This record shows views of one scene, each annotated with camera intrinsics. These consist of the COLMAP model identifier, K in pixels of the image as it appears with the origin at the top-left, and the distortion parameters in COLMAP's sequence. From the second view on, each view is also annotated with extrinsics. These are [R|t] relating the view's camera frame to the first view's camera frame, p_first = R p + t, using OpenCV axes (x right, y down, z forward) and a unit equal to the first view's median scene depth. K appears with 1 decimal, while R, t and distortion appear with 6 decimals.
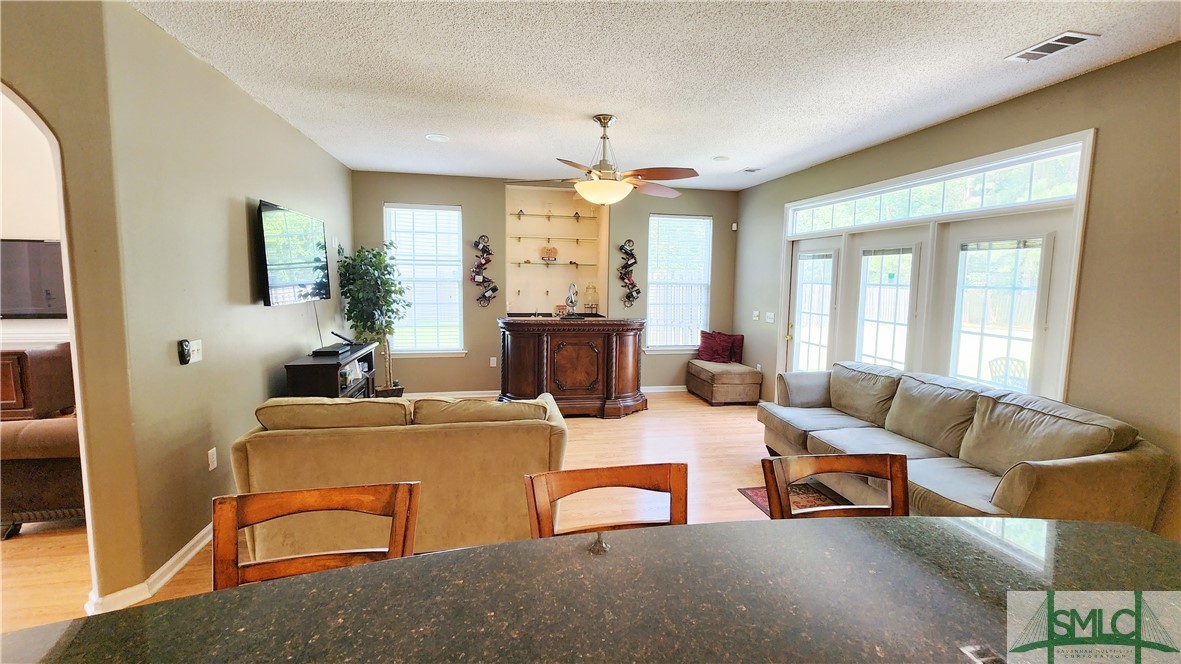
lens RADIAL K [[487.6, 0, 589.8], [0, 487.6, 323.0], [0, 0, 1]] dist [0.004597, -0.001503]
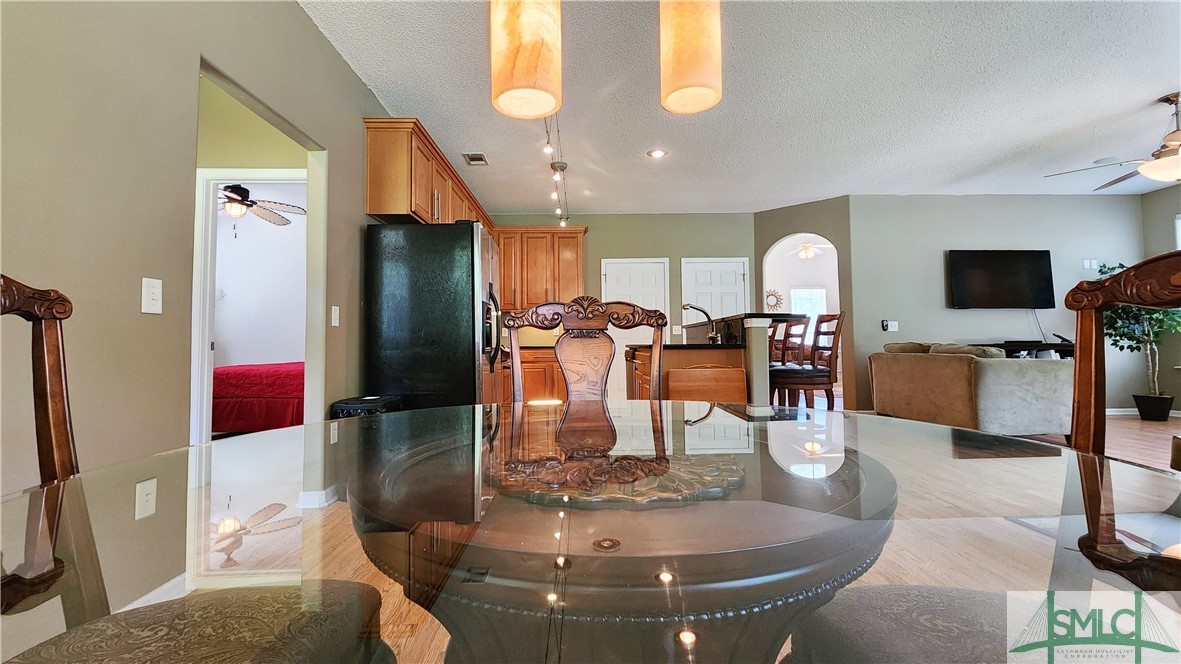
lens RADIAL K [[487.6, 0, 593.1], [0, 487.6, 323.4], [0, 0, 1]] dist [0.004597, -0.001503]
pose [[-0.171985, -0.057394, -0.983426, 0.789899], [-0.088781, 0.995142, -0.042552, 0.127492], [0.981091, 0.079992, -0.176245, 0.025228]]
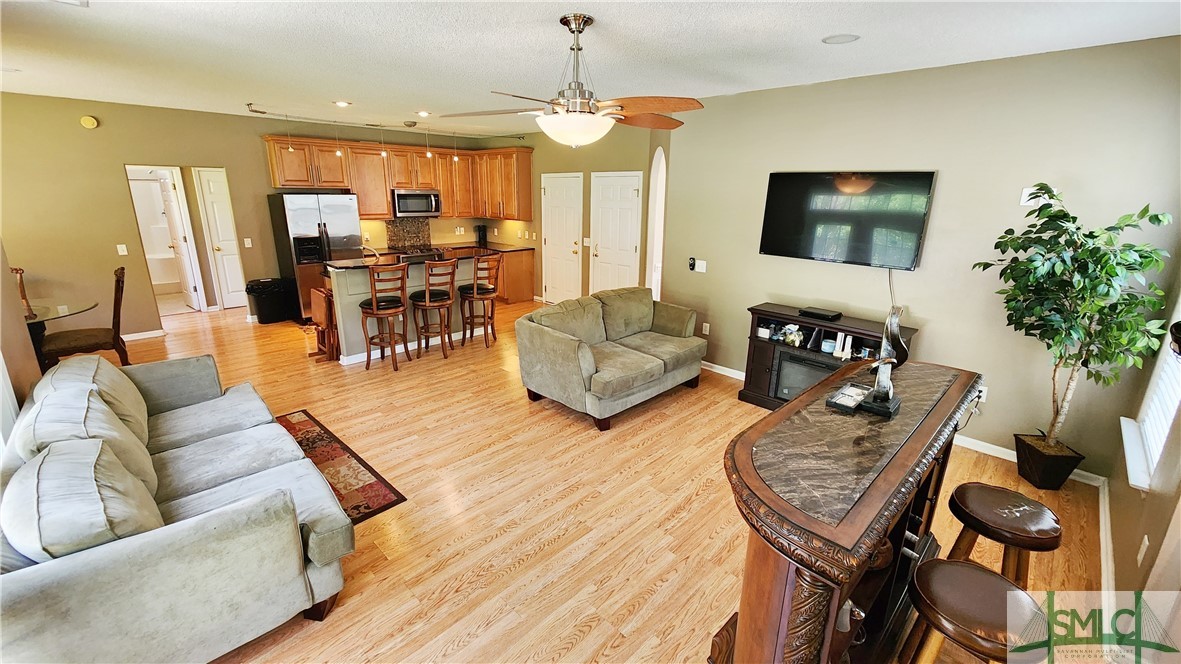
lens RADIAL K [[487.6, 0, 591.6], [0, 487.6, 327.4], [0, 0, 1]] dist [0.004597, -0.001503]
pose [[-0.826287, 0.125649, -0.549056, 0.301258], [-0.081676, 0.937768, 0.337520, -0.158624], [0.557296, 0.323733, -0.764603, 1.118916]]
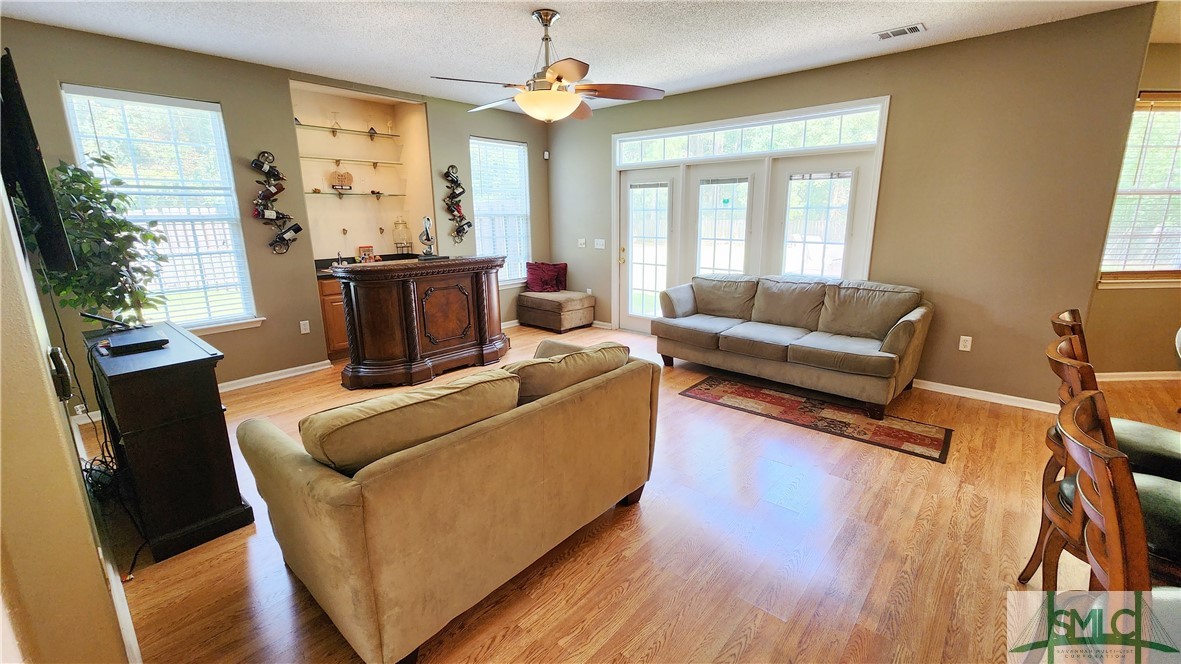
lens RADIAL K [[487.6, 0, 590.2], [0, 487.6, 322.6], [0, 0, 1]] dist [0.004597, -0.001503]
pose [[0.793824, -0.157132, 0.587497, -0.326375], [0.079213, 0.984530, 0.156290, -0.010725], [-0.602966, -0.077529, 0.793991, 0.152732]]
